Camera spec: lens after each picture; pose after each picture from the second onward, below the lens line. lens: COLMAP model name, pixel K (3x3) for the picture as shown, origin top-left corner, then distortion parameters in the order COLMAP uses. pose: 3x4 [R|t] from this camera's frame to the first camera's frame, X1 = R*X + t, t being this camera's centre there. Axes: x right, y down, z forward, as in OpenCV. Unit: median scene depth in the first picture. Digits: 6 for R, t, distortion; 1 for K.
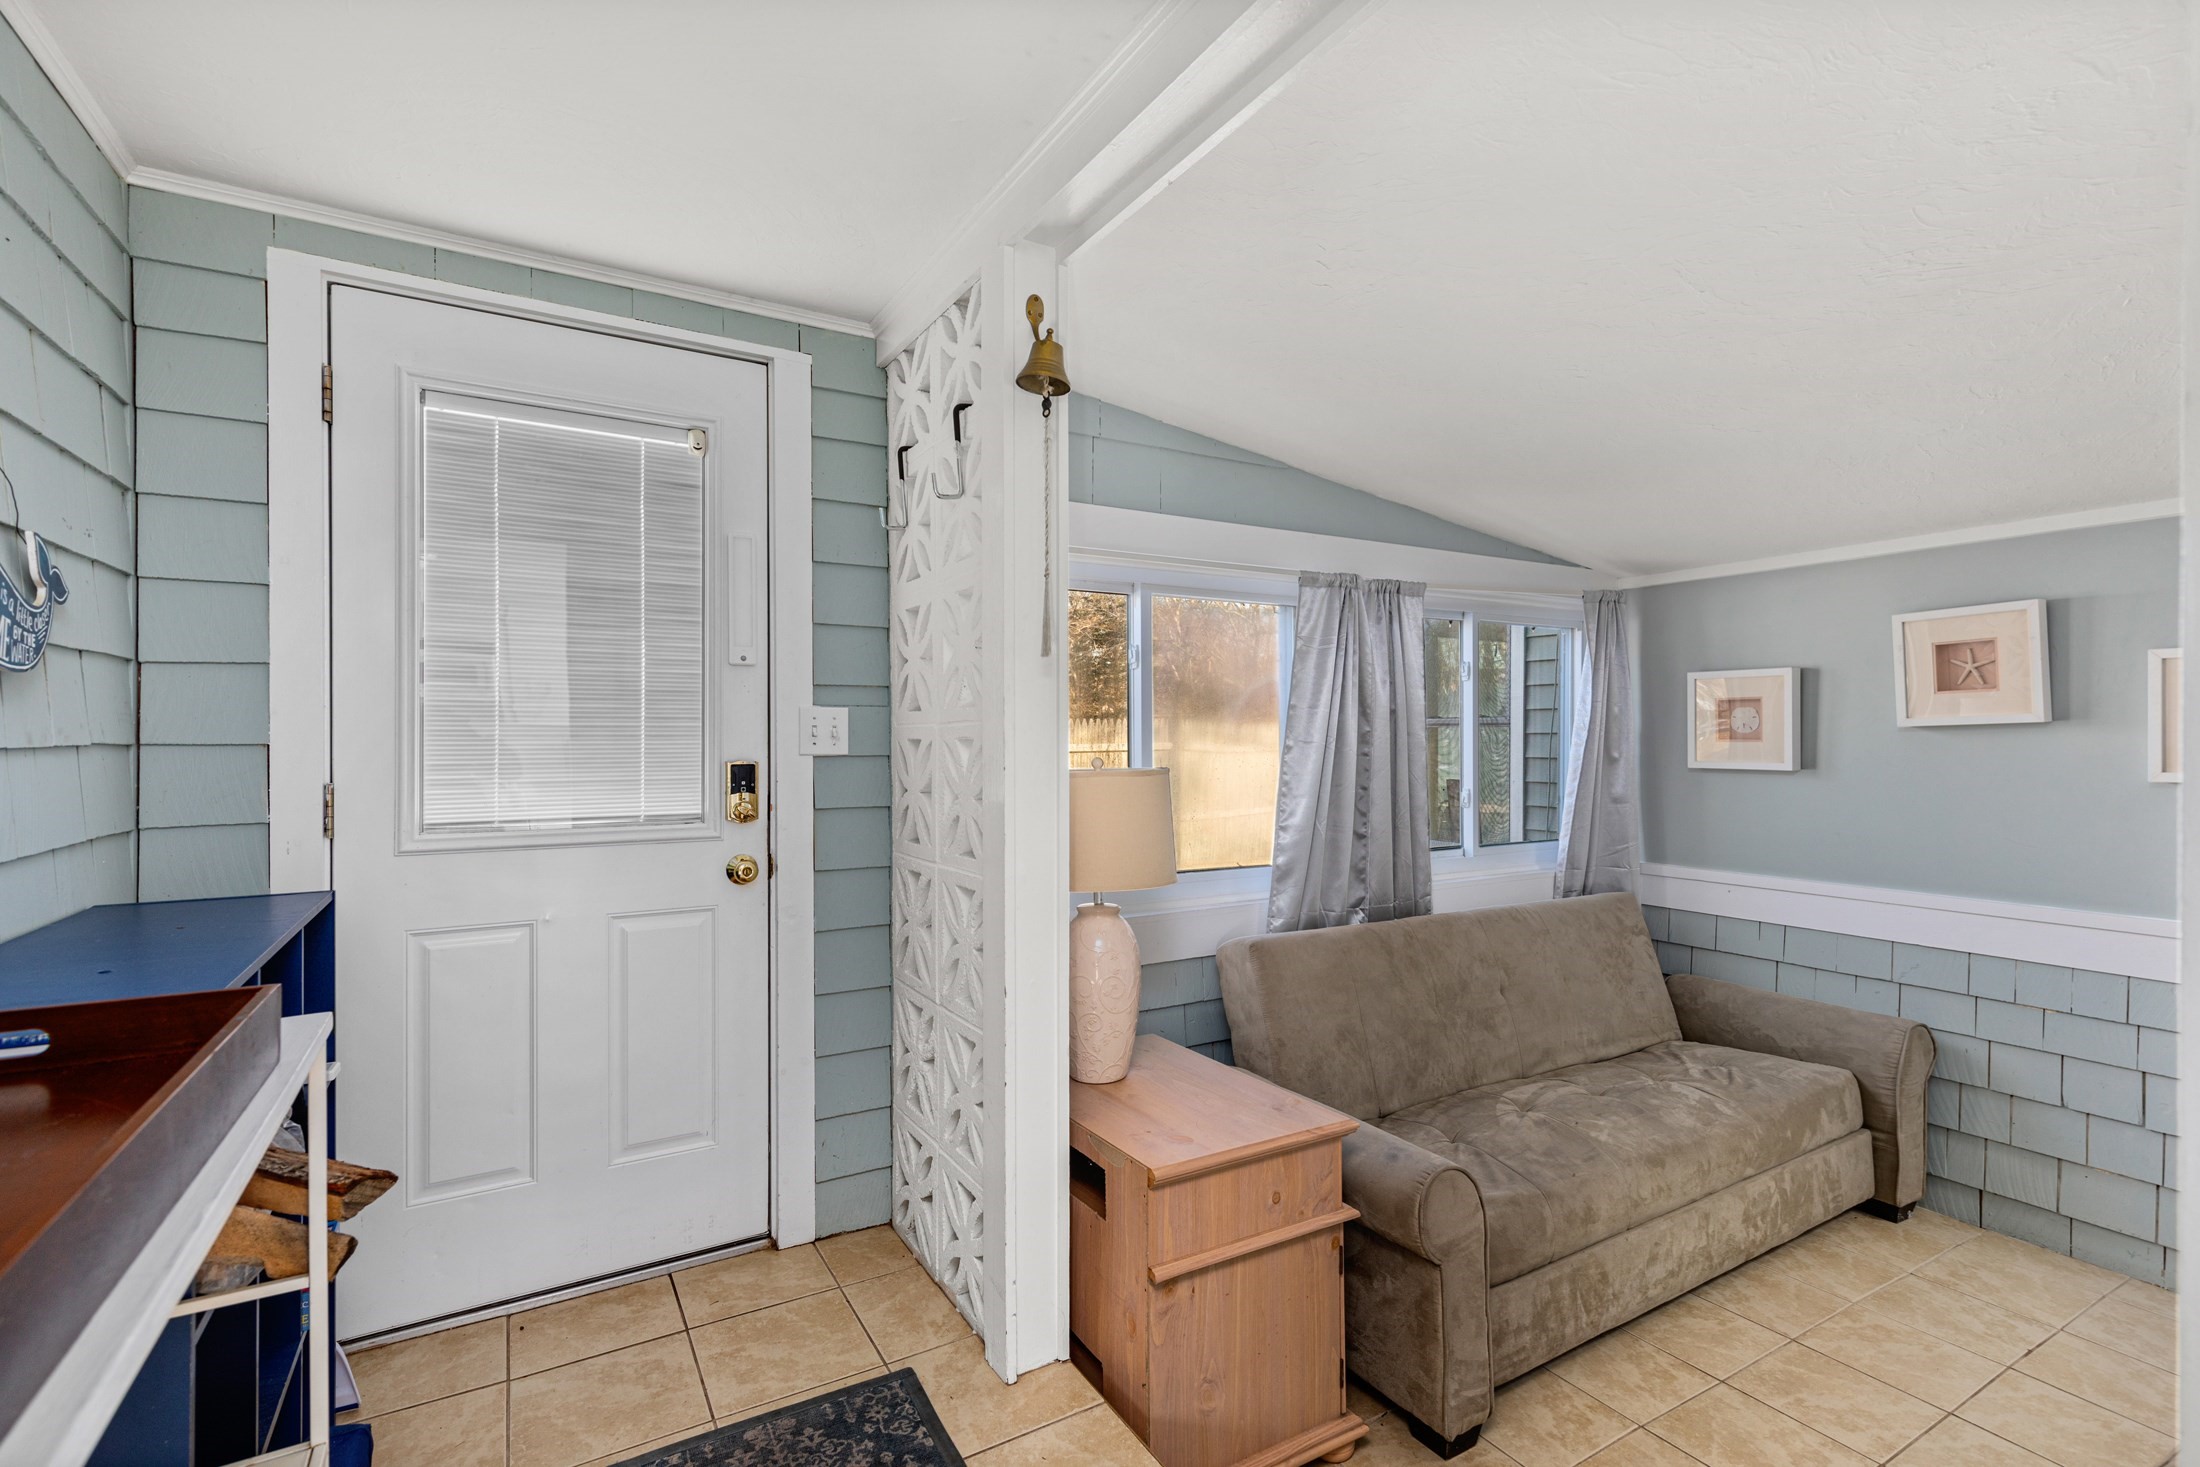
lens RADIAL K [[1004.1, 0, 1104.8], [0, 1004.1, 752.2], [0, 0, 1]] dist [0.006455, -0.000671]
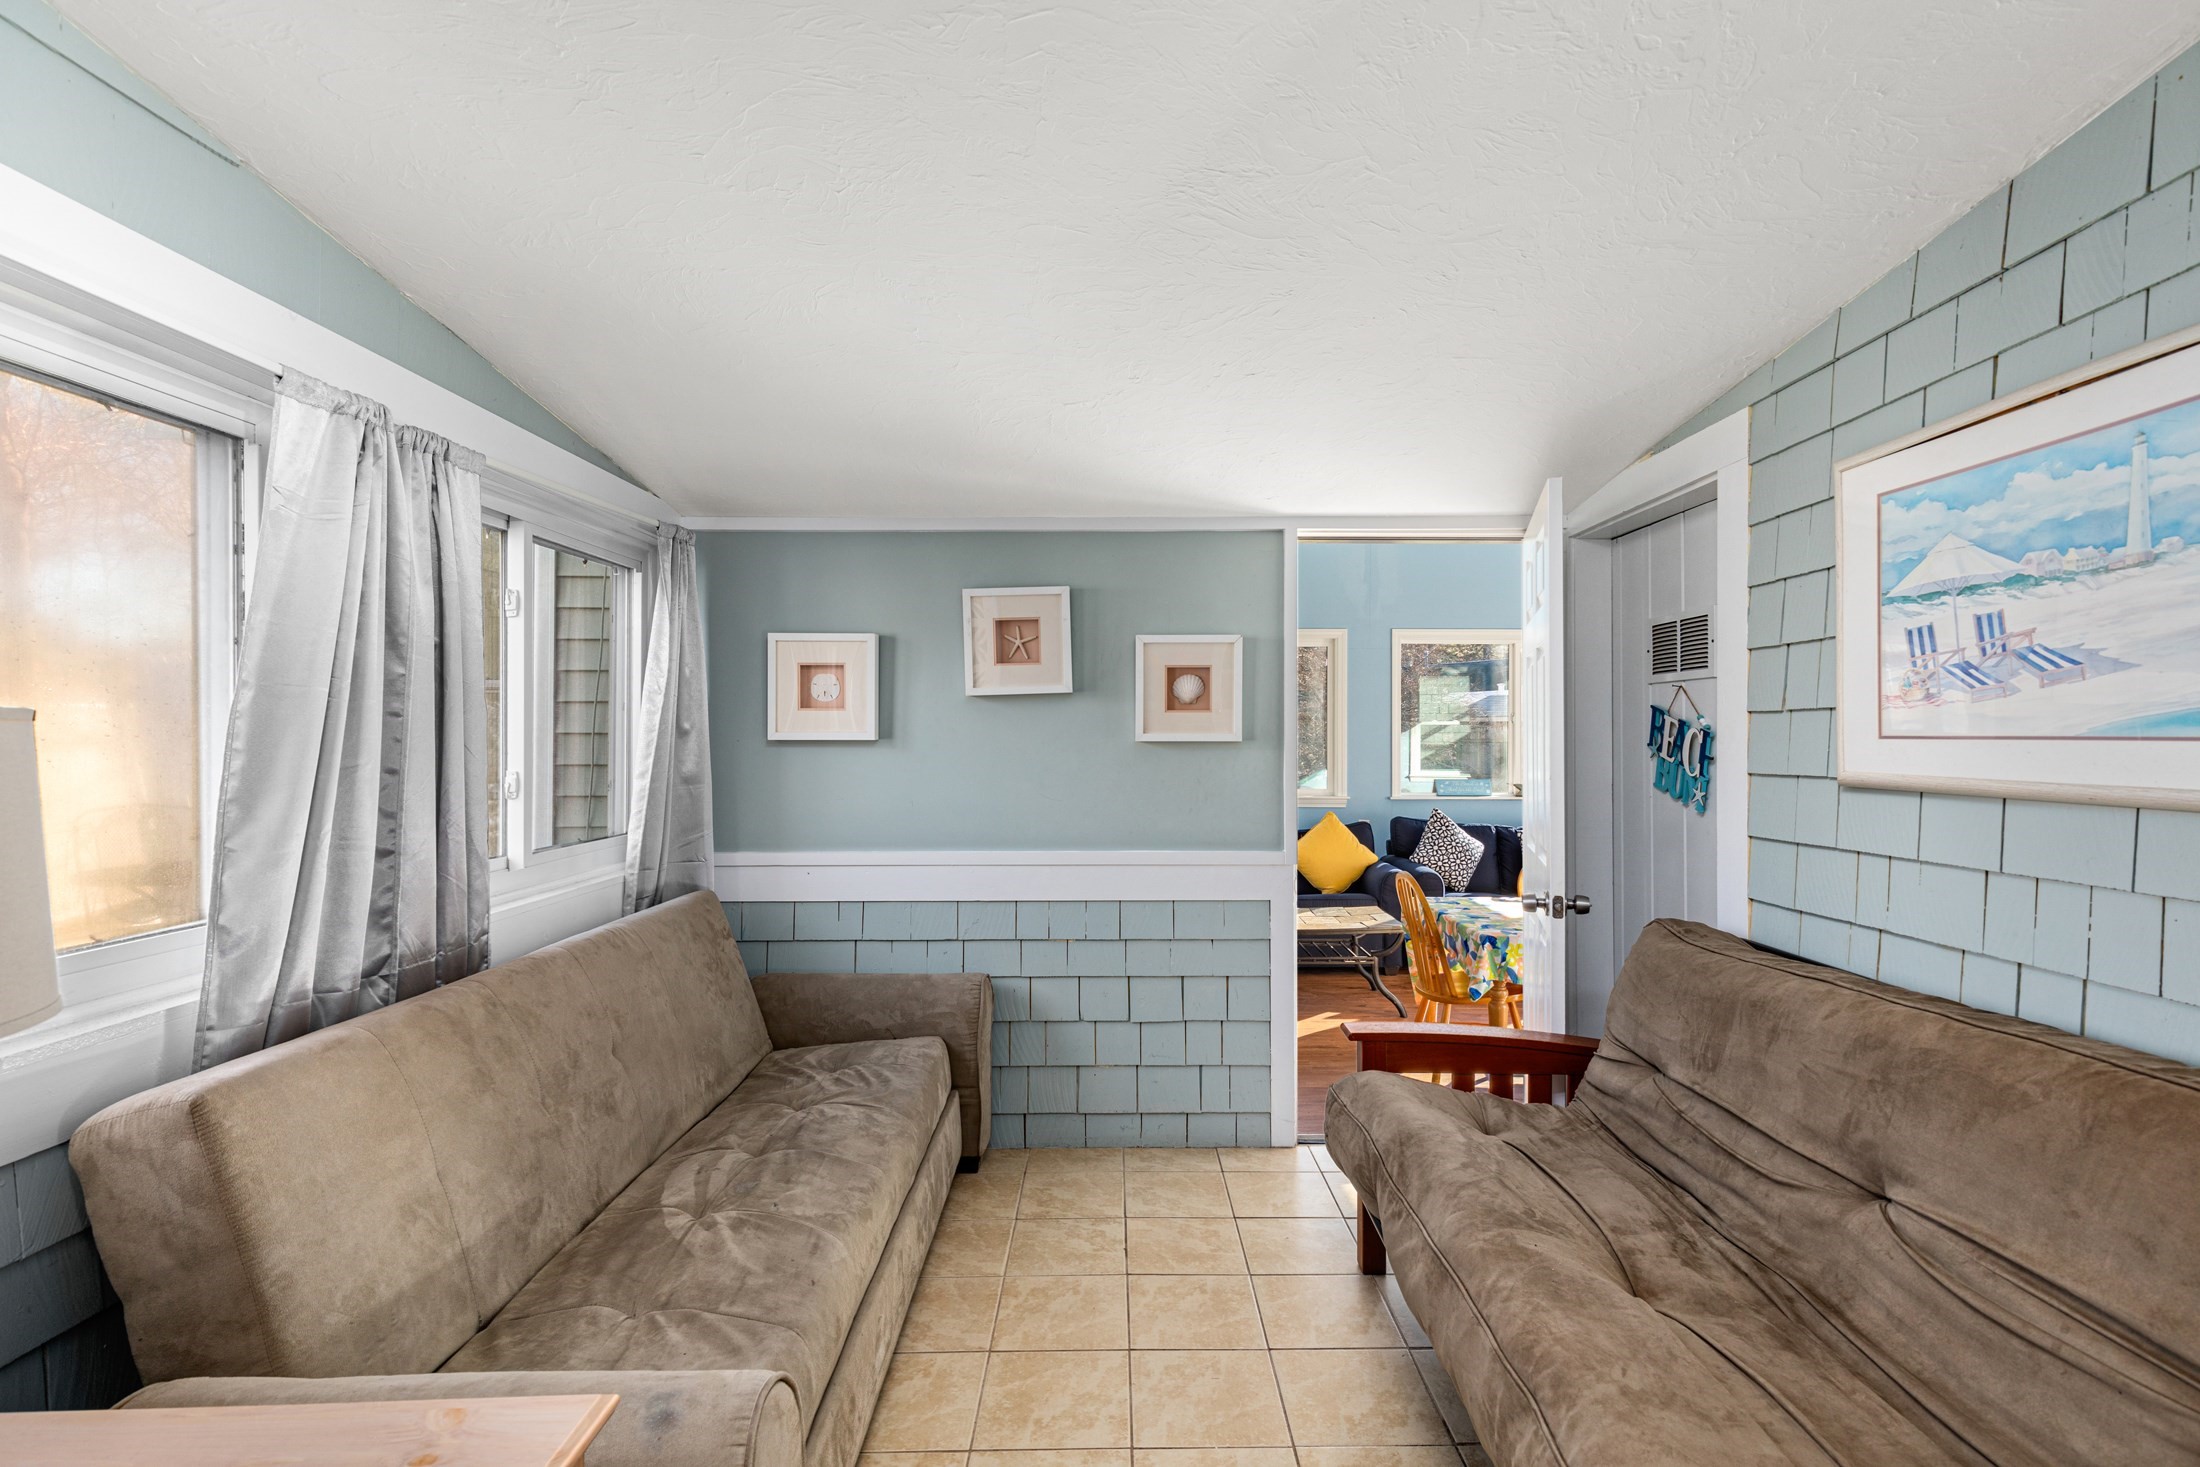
lens RADIAL K [[1013.4, 0, 1113.4], [0, 1013.4, 734.3], [0, 0, 1]] dist [0.014315, -0.010270]
pose [[0.504980, -0.001604, 0.863129, -0.045775], [0.013753, 0.999886, -0.006188, 0.023715], [-0.863021, 0.014996, 0.504945, 0.334884]]
